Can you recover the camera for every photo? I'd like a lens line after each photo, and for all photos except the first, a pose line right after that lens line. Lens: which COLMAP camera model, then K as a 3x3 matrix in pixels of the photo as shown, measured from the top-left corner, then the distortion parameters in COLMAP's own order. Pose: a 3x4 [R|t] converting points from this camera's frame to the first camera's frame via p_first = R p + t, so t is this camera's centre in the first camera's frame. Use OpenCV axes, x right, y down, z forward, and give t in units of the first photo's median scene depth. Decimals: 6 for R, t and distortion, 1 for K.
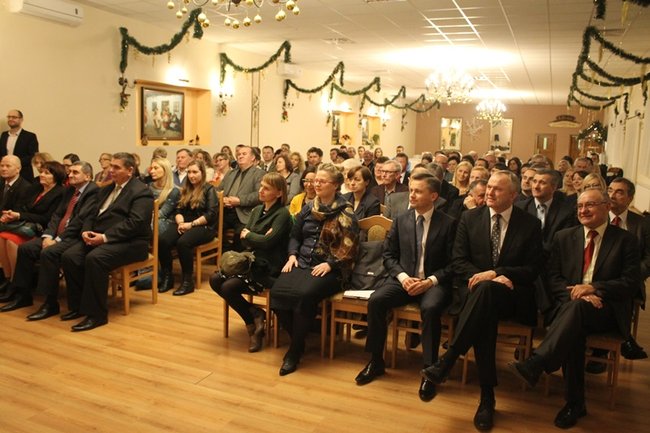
lens RADIAL K [[546.7, 0, 325.0], [0, 546.7, 216.5], [0, 0, 1]] dist [-0.156923, 0.135461]
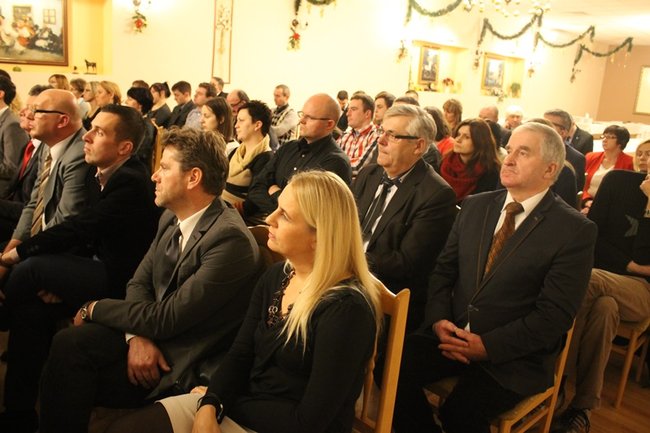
lens RADIAL K [[546.7, 0, 325.0], [0, 546.7, 216.5], [0, 0, 1]] dist [-0.156923, 0.135461]
pose [[0.907003, 0.141416, -0.396670, 0.291700], [-0.104649, 0.988072, 0.112972, -0.052277], [0.407915, -0.060955, 0.910983, 0.429226]]
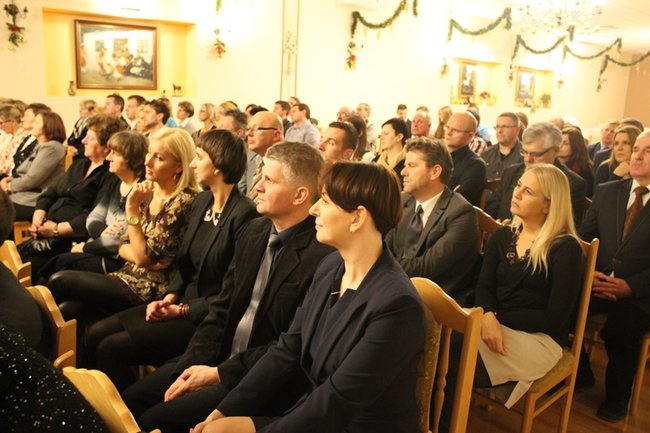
lens RADIAL K [[546.7, 0, 325.0], [0, 546.7, 216.5], [0, 0, 1]] dist [-0.156923, 0.135461]
pose [[0.898659, 0.109005, -0.424887, 0.257308], [-0.078687, 0.992979, 0.088322, -0.041579], [0.431532, -0.045939, 0.900927, 0.347053]]
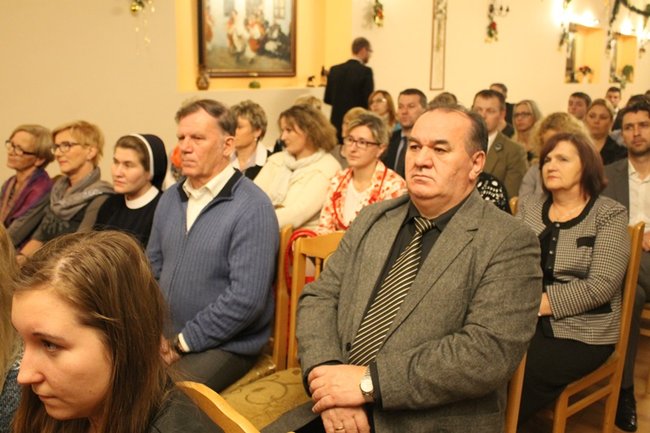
lens RADIAL K [[641.8, 0, 325.0], [0, 641.8, 216.5], [0, 0, 1]] dist [-0.137646, 0.145527]
pose [[0.960652, 0.042082, -0.274550, -0.059807], [-0.020562, 0.996518, 0.080799, -0.052779], [0.276994, -0.071975, 0.958172, 0.374462]]
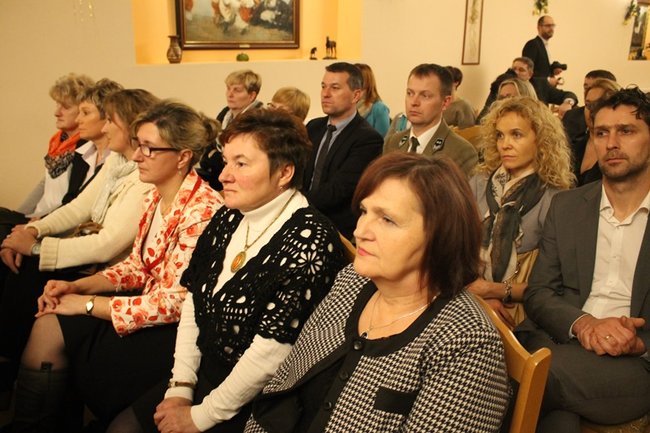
lens RADIAL K [[546.7, 0, 325.0], [0, 546.7, 216.5], [0, 0, 1]] dist [-0.156923, 0.135461]
pose [[0.893183, 0.118831, -0.433708, -0.019038], [-0.048503, 0.984285, 0.169795, -0.067697], [0.447069, -0.130622, 0.884911, 0.496130]]
